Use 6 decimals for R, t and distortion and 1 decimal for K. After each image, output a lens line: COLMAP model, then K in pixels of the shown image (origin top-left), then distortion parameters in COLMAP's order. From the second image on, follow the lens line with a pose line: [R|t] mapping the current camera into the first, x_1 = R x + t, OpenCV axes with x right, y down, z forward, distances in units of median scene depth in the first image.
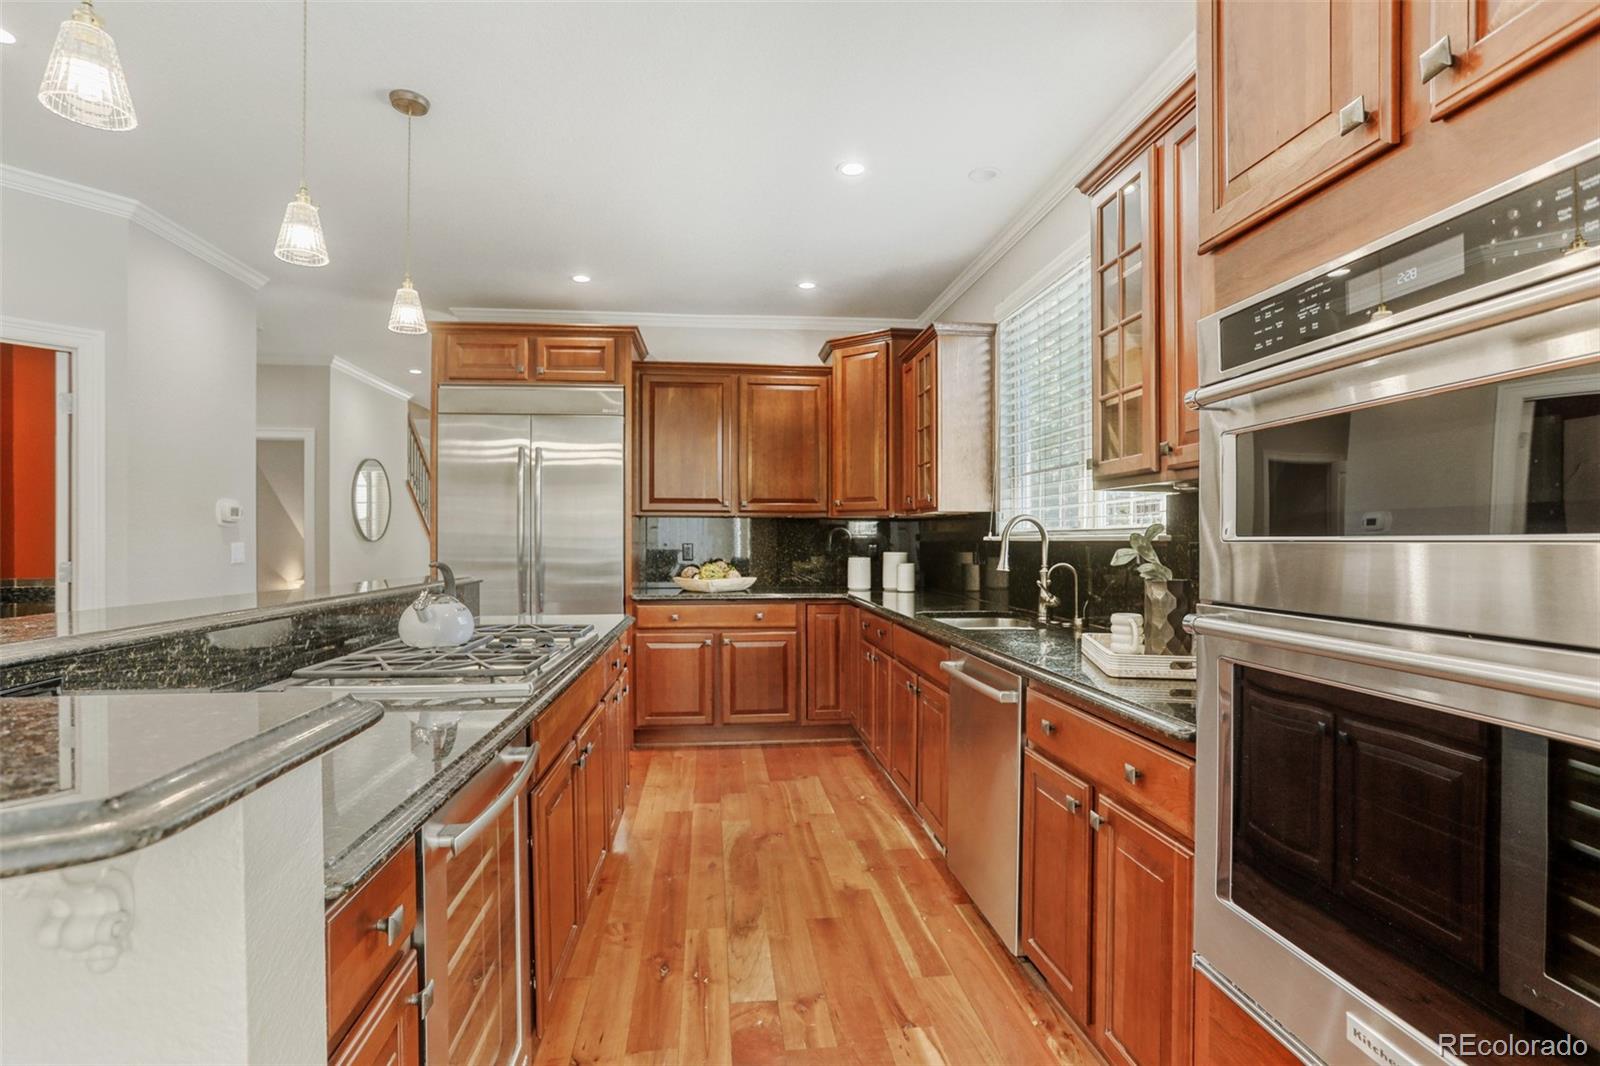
lens RADIAL K [[783.4, 0, 800.0], [0, 783.4, 520.5], [0, 0, 1]] dist [-0.009317, 0.003648]
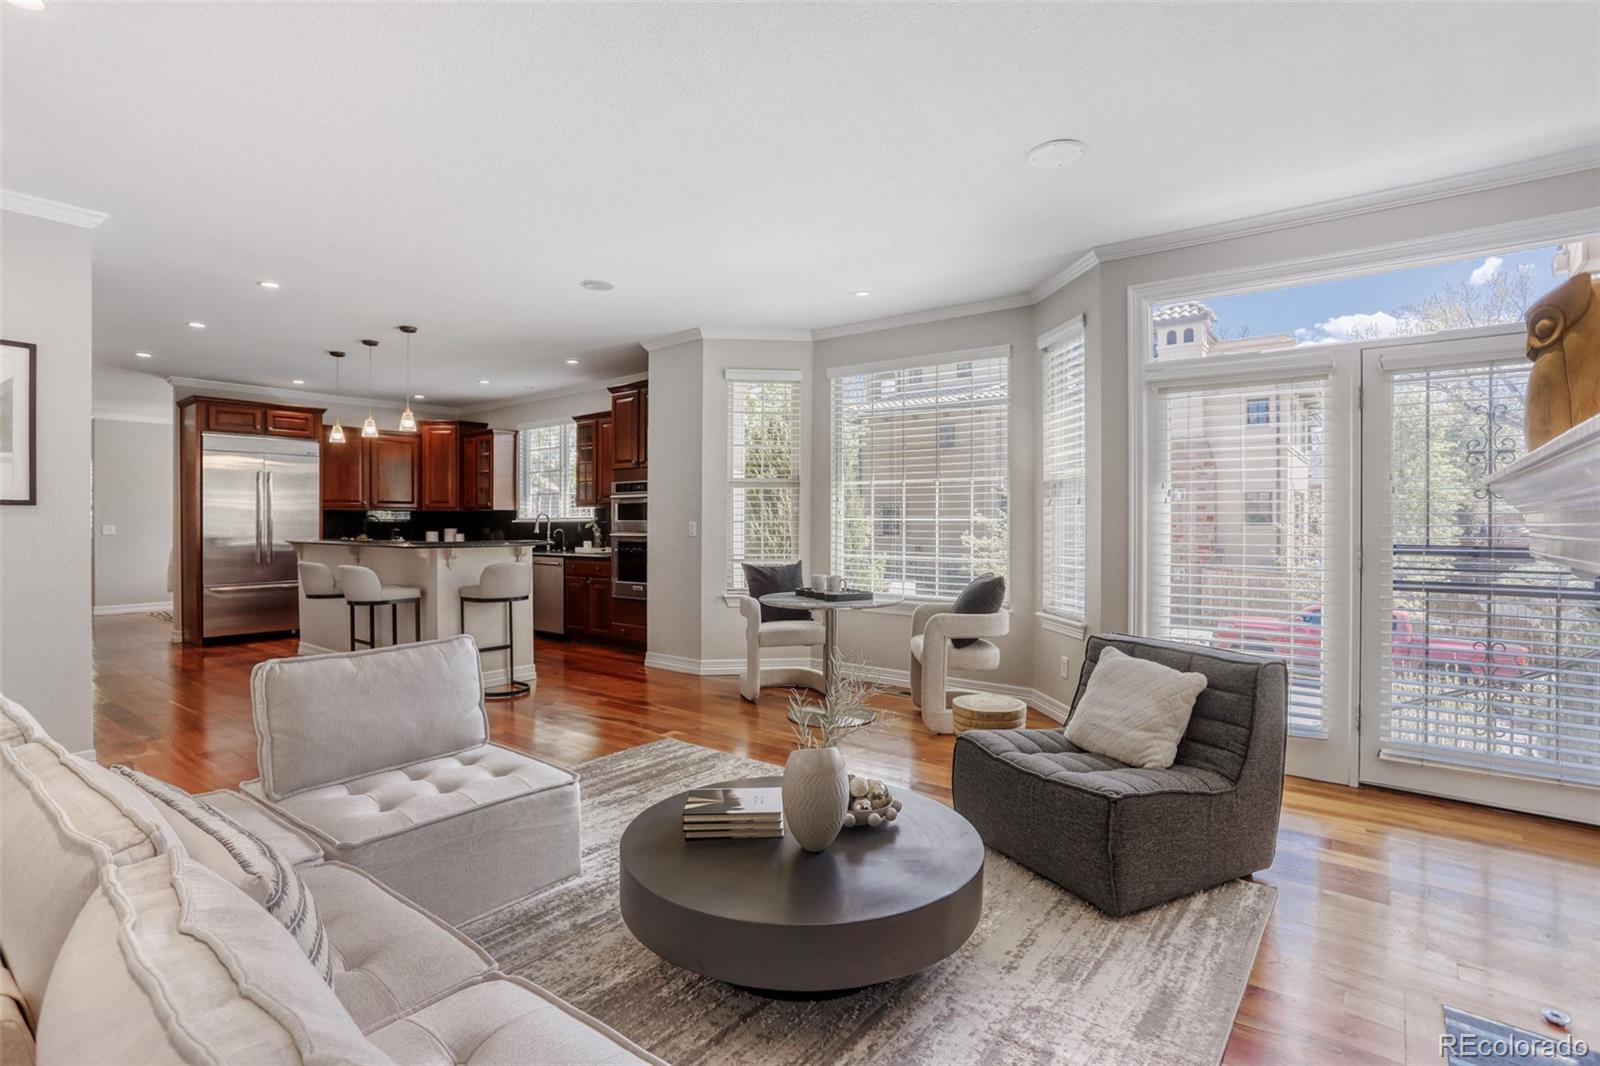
lens RADIAL K [[783.4, 0, 789.3], [0, 783.4, 523.1], [0, 0, 1]] dist [-0.009317, 0.003648]
pose [[0.715082, -0.008201, 0.698992, -0.749019], [-0.010544, 0.999691, 0.022516, -0.030344], [-0.698961, -0.023471, 0.714775, -1.170137]]
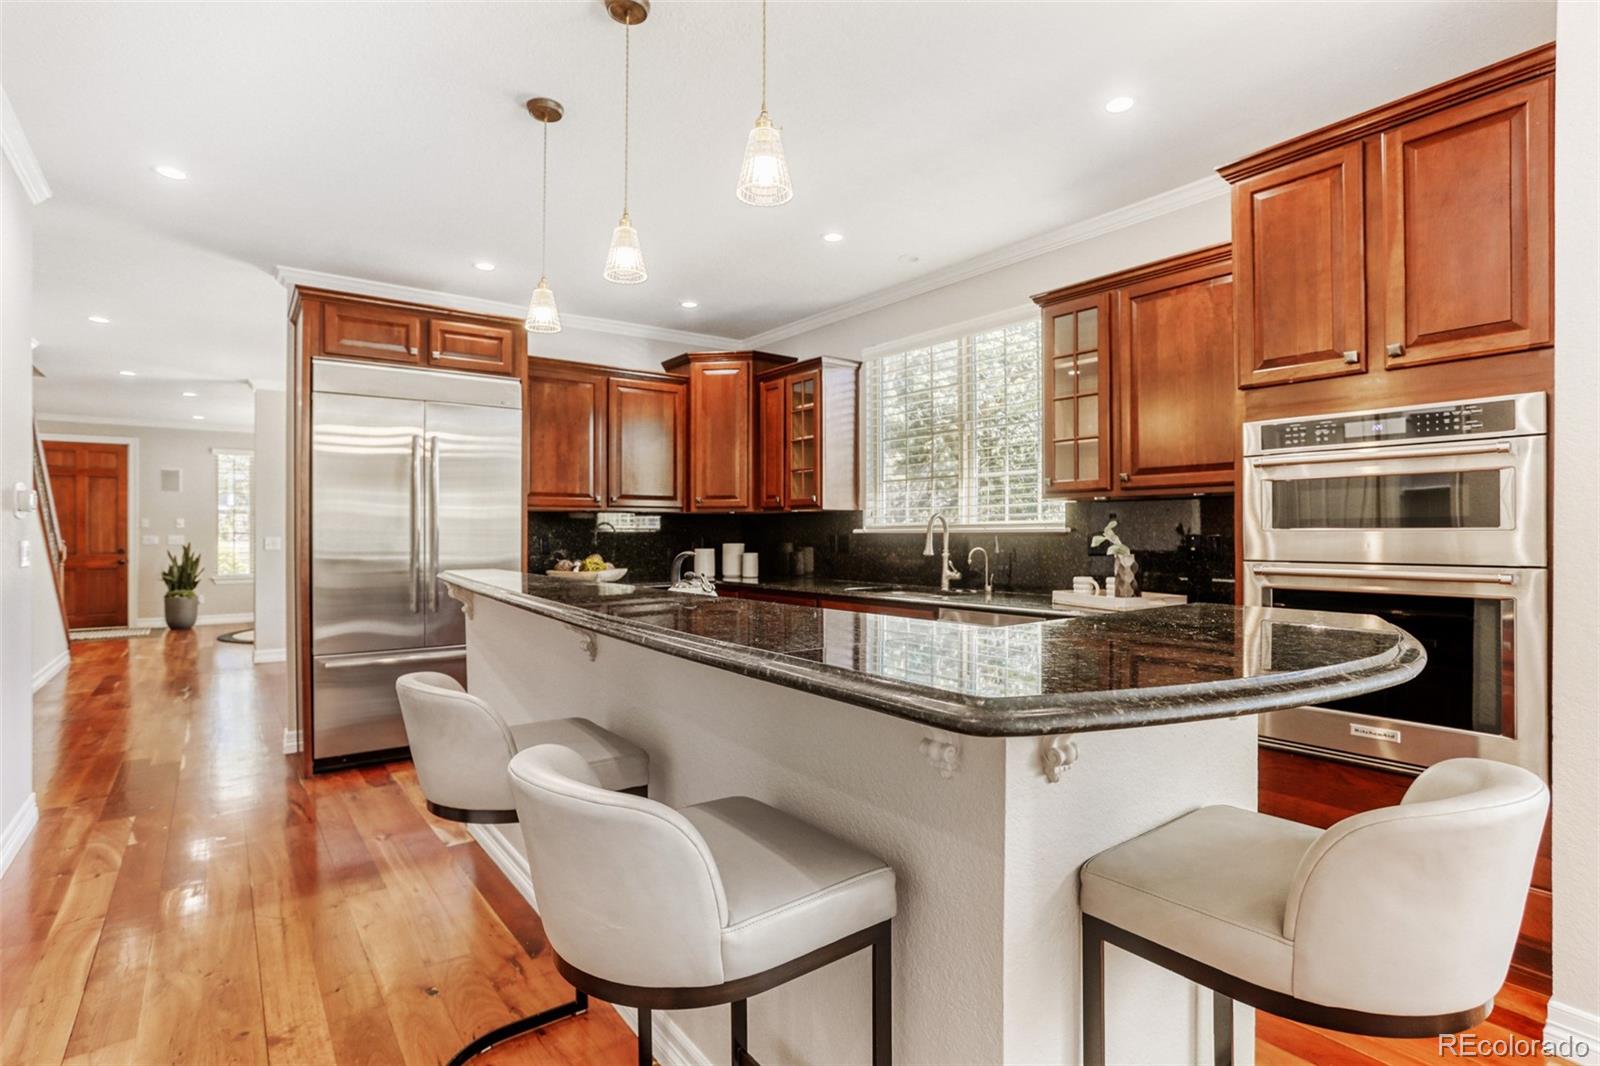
lens RADIAL K [[783.4, 0, 806.2], [0, 783.4, 525.2], [0, 0, 1]] dist [-0.009317, 0.003648]
pose [[0.852444, -0.002596, 0.522812, -0.446611], [-0.006160, 0.999868, 0.015008, -0.004491], [-0.522782, -0.016014, 0.852316, -0.040478]]
